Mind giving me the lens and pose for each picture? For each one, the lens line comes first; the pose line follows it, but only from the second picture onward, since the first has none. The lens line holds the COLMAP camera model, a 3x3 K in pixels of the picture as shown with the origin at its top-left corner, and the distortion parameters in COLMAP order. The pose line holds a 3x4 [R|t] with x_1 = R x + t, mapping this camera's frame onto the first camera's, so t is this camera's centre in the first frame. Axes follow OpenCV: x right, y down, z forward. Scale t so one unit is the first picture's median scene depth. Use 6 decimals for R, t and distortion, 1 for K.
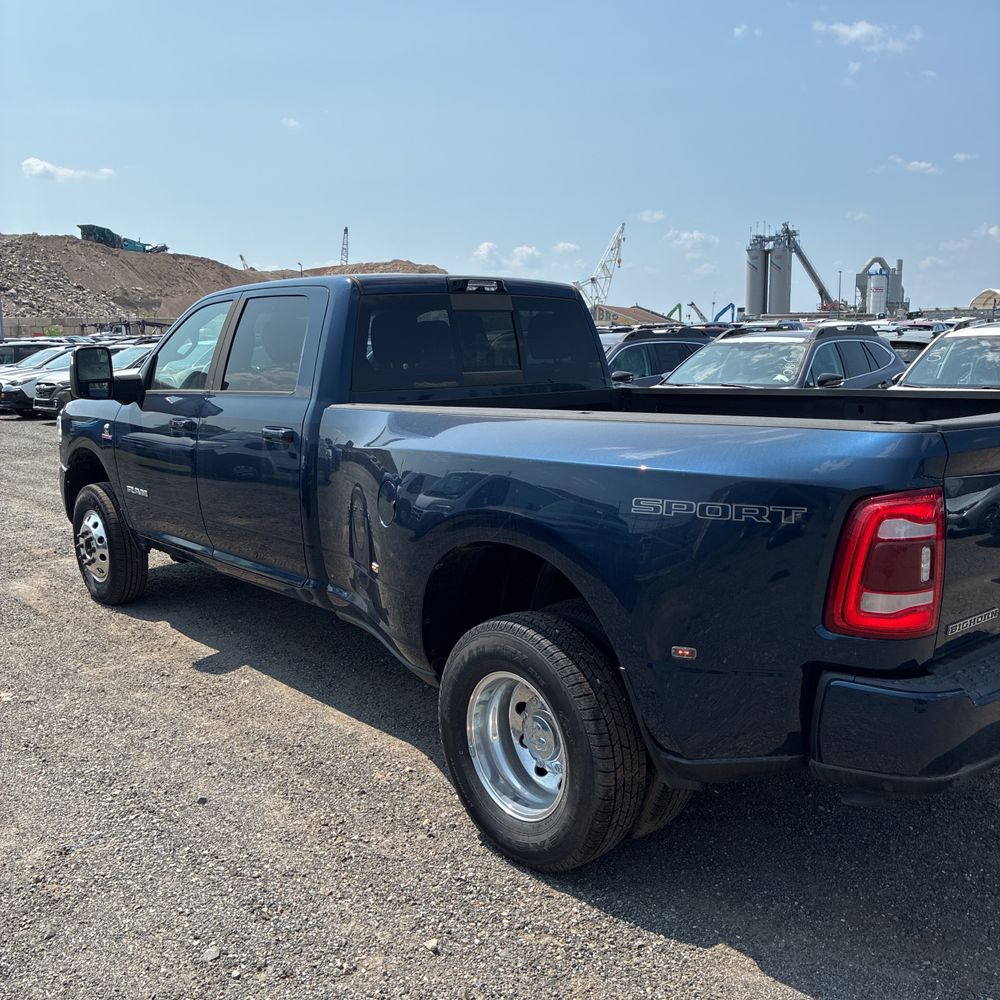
lens RADIAL K [[1024.2, 0, 502.9], [0, 1024.2, 494.7], [0, 0, 1]] dist [0.026185, -0.006922]
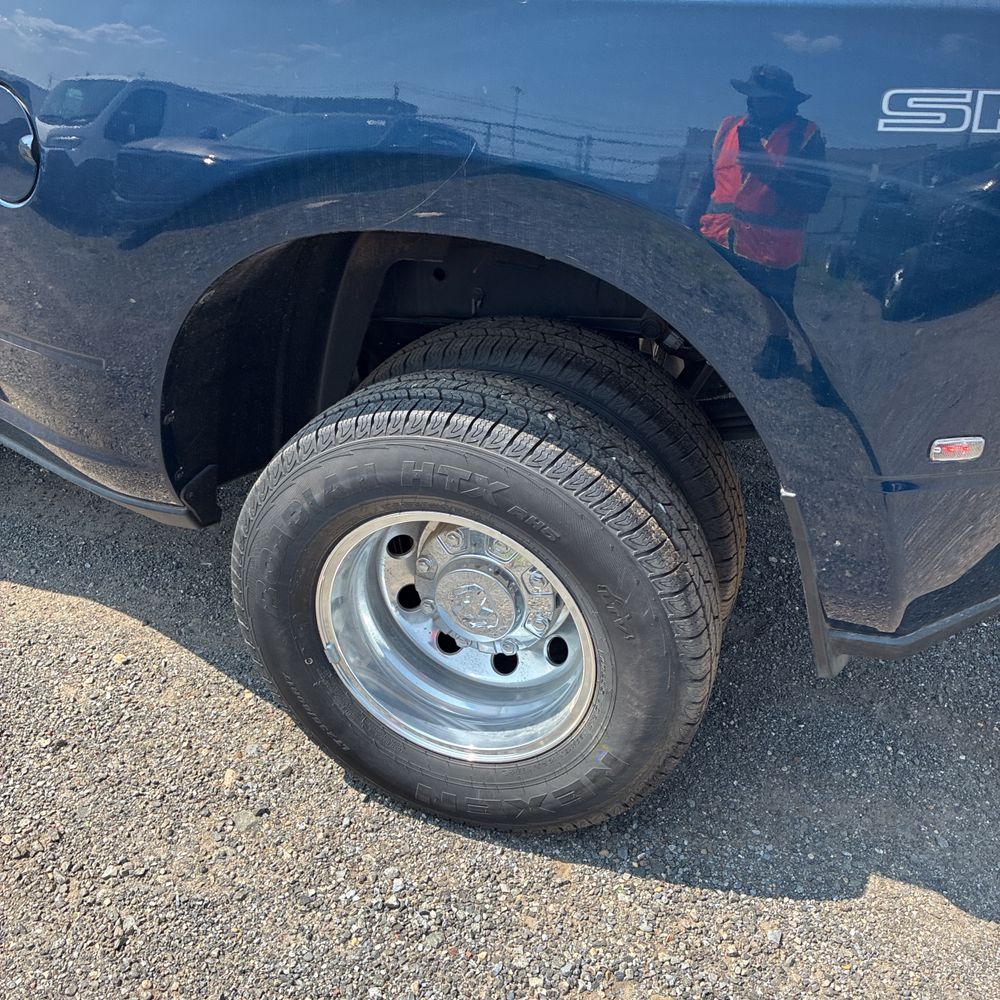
lens RADIAL K [[1013.3, 0, 499.9], [0, 1013.3, 483.7], [0, 0, 1]] dist [0.016145, 0.004691]
pose [[0.868431, -0.218683, 0.444978, -0.104875], [0.051014, 0.932123, 0.358530, -0.001992], [-0.493179, -0.288658, 0.820640, 0.372909]]
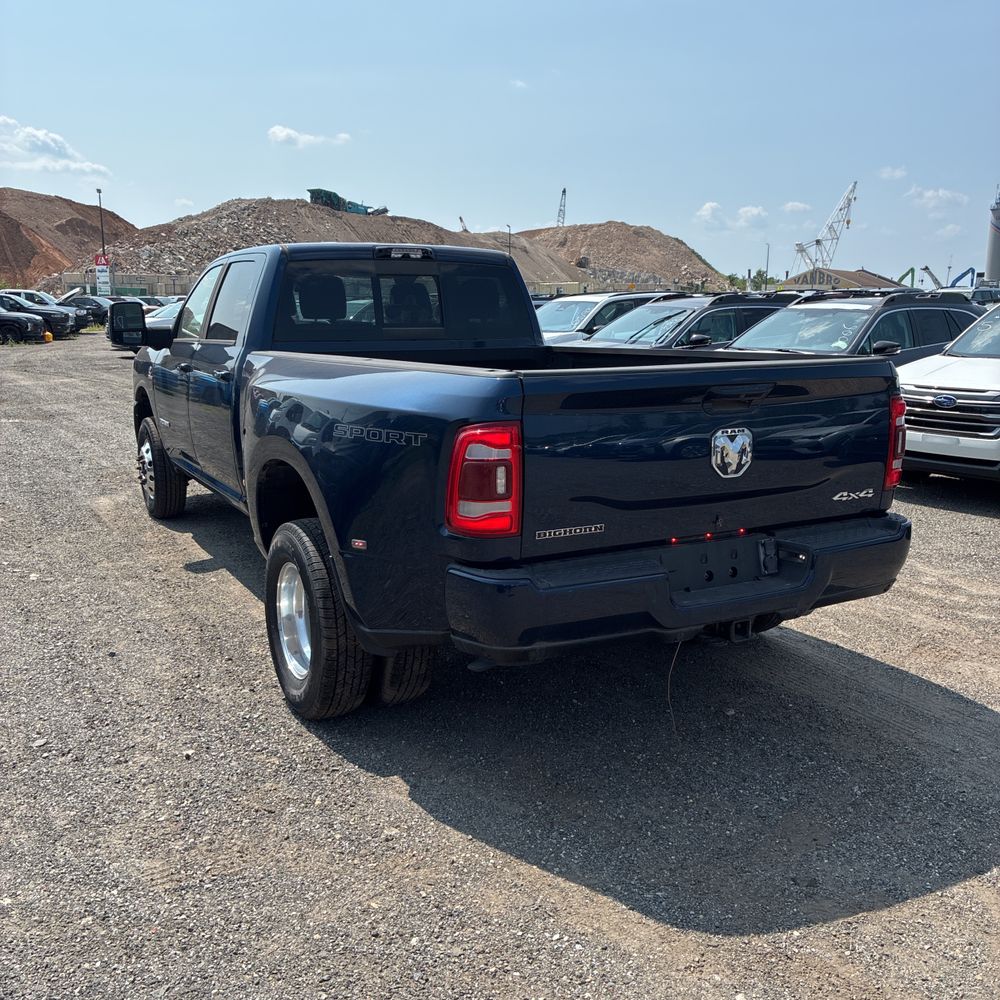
lens RADIAL K [[1024.2, 0, 502.9], [0, 1024.2, 494.7], [0, 0, 1]] dist [0.026185, -0.006922]
pose [[0.978280, 0.053257, -0.200327, 0.315379], [-0.046112, 0.998128, 0.040171, 0.016094], [0.202092, -0.030061, 0.978905, -0.116542]]
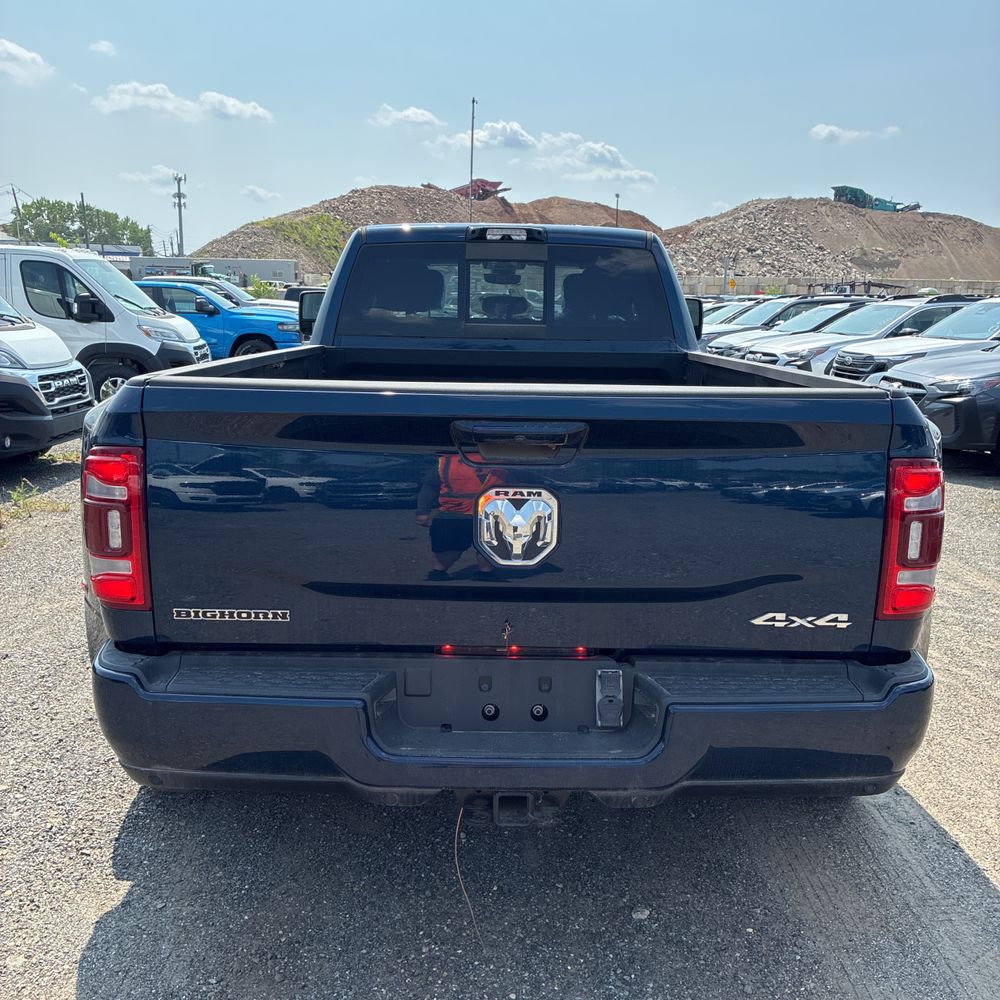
lens RADIAL K [[1026.0, 0, 502.4], [0, 1026.0, 495.4], [0, 0, 1]] dist [0.007942, 0.036818]
pose [[0.763495, 0.149795, -0.628201, 0.583619], [-0.126495, 0.988573, 0.081987, -0.037761], [0.633304, 0.016867, 0.773719, 0.241749]]
